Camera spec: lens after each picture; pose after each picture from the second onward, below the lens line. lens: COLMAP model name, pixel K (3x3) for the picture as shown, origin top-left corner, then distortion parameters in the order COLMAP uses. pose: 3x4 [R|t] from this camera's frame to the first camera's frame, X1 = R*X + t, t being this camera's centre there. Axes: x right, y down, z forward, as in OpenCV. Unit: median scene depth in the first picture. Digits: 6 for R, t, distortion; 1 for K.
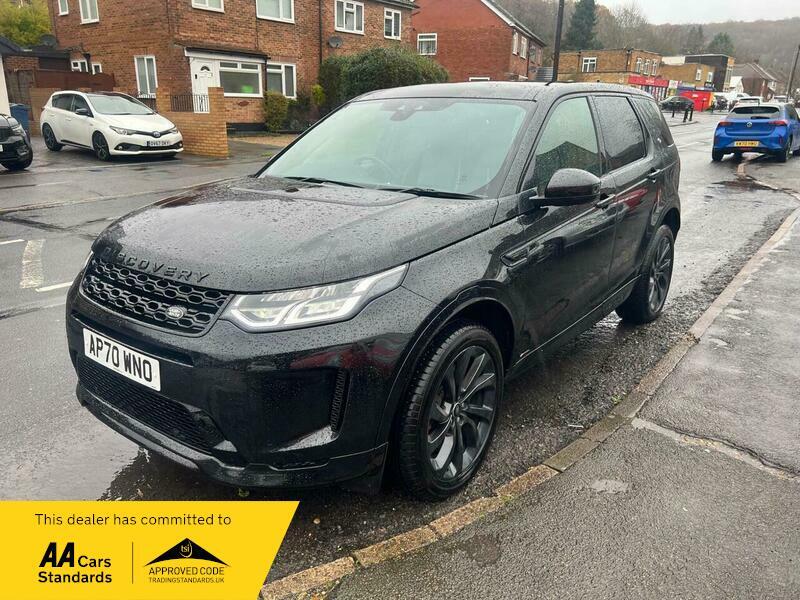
lens RADIAL K [[601.5, 0, 397.3], [0, 601.5, 299.4], [0, 0, 1]] dist [0.046308, -0.053604]
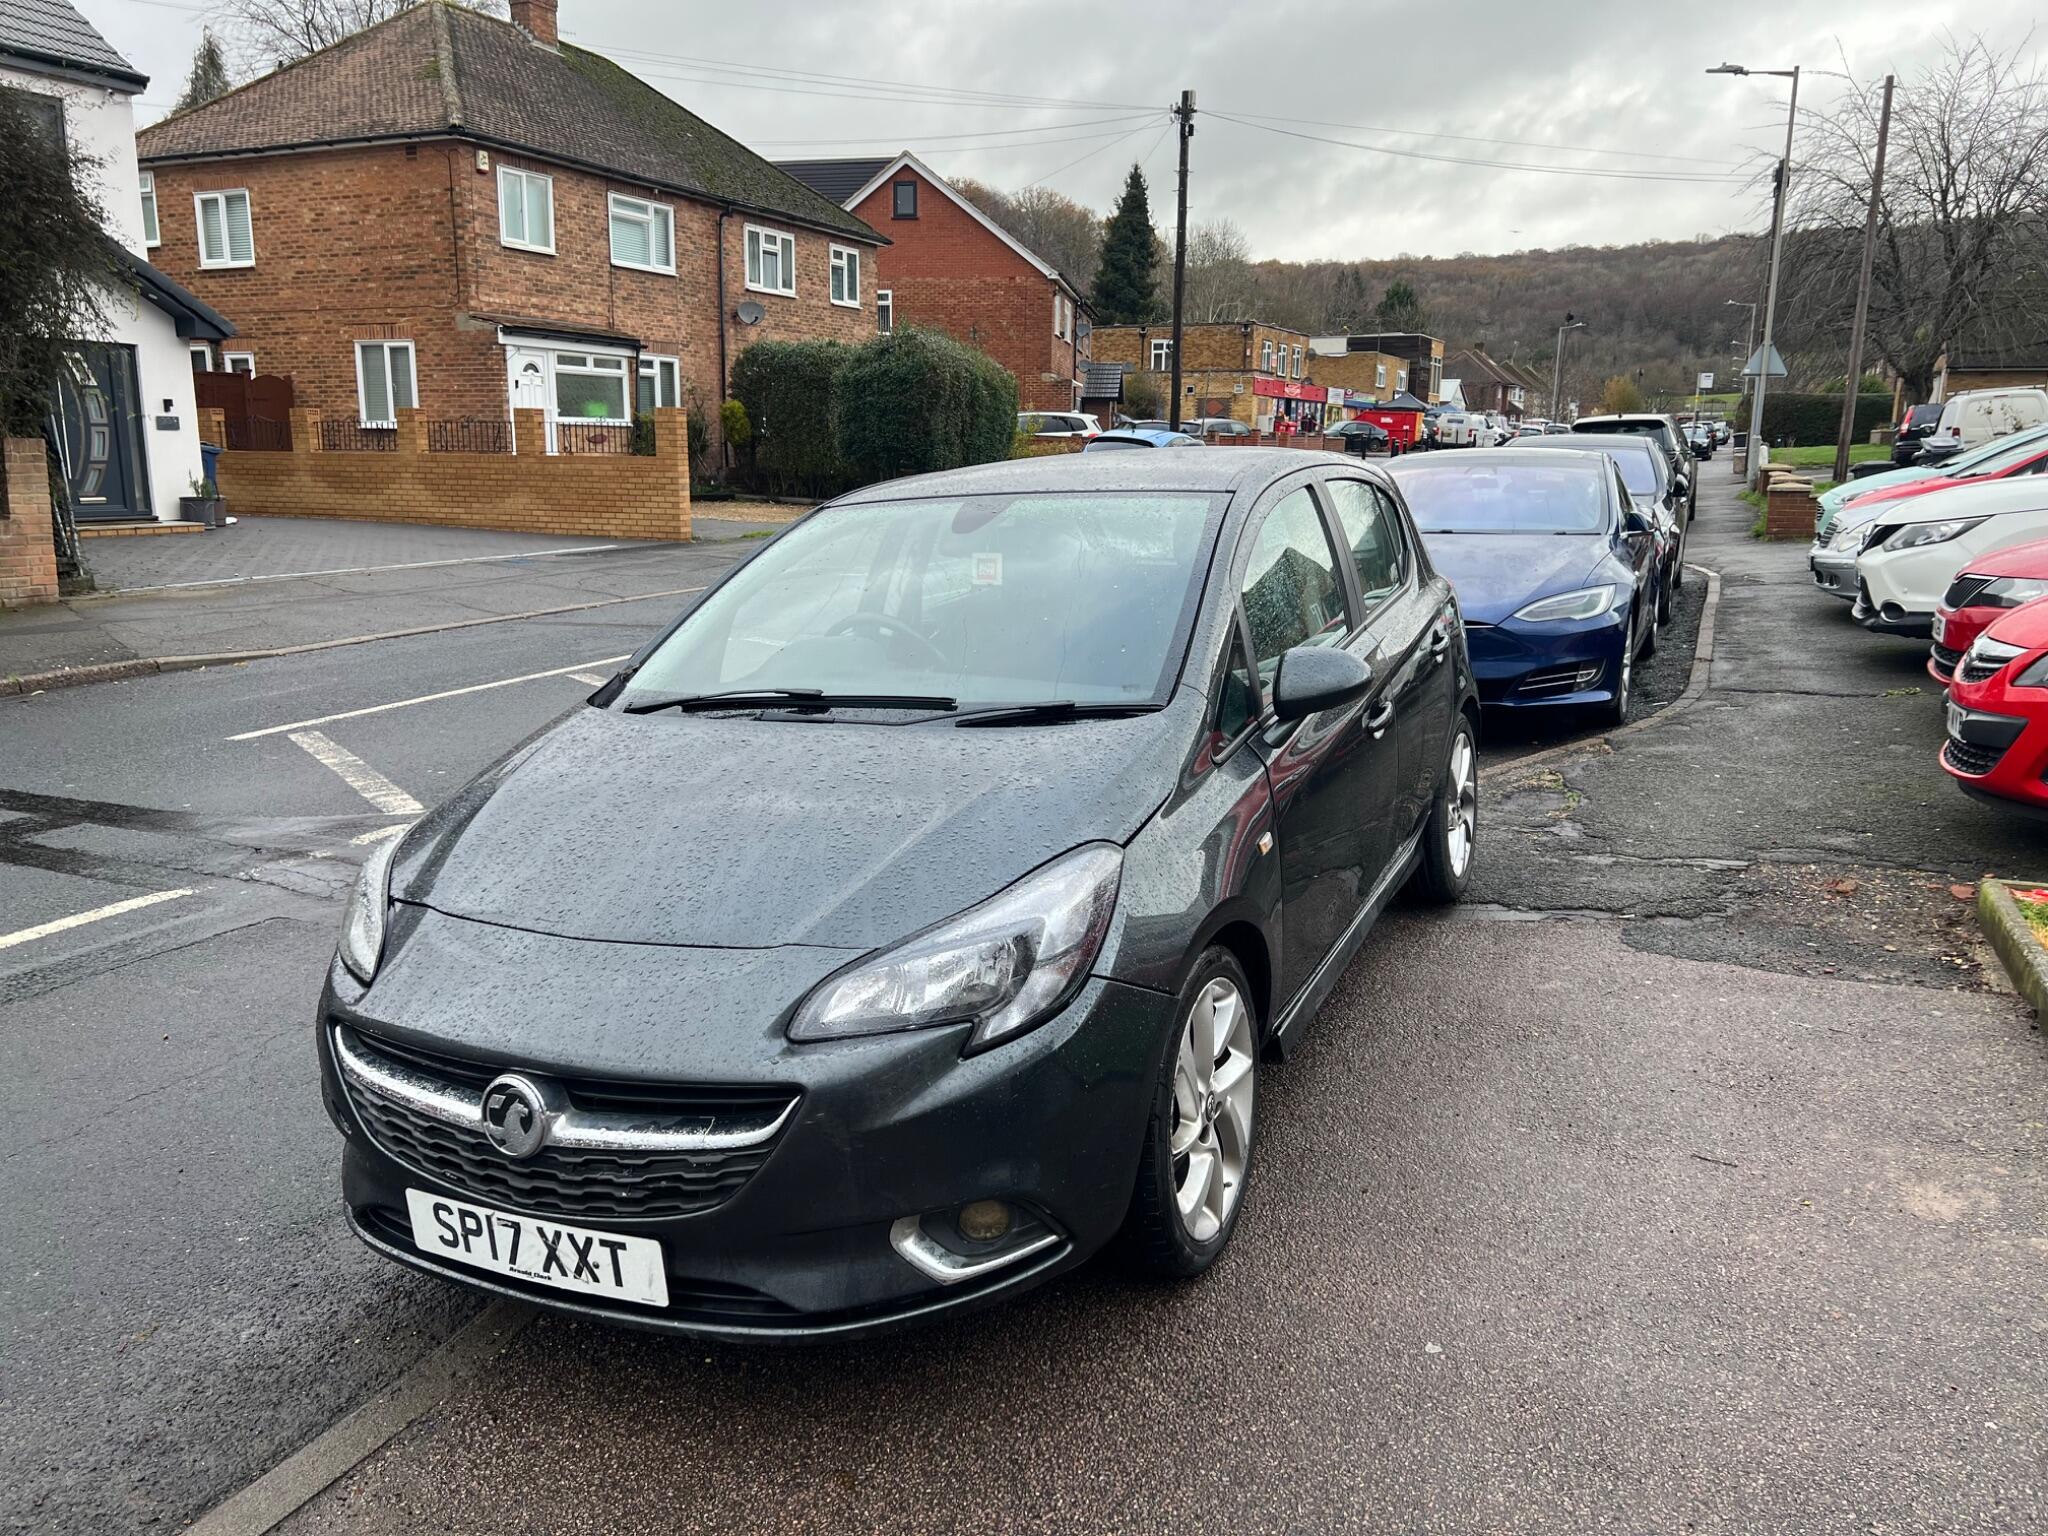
lens RADIAL K [[1539.8, 0, 1012.2], [0, 1539.8, 788.9], [0, 0, 1]] dist [0.046308, -0.053604]
pose [[0.973181, -0.057116, 0.222836, -0.199646], [0.077076, 0.993654, -0.081924, 0.066021], [-0.216743, 0.096902, 0.971407, -0.199879]]
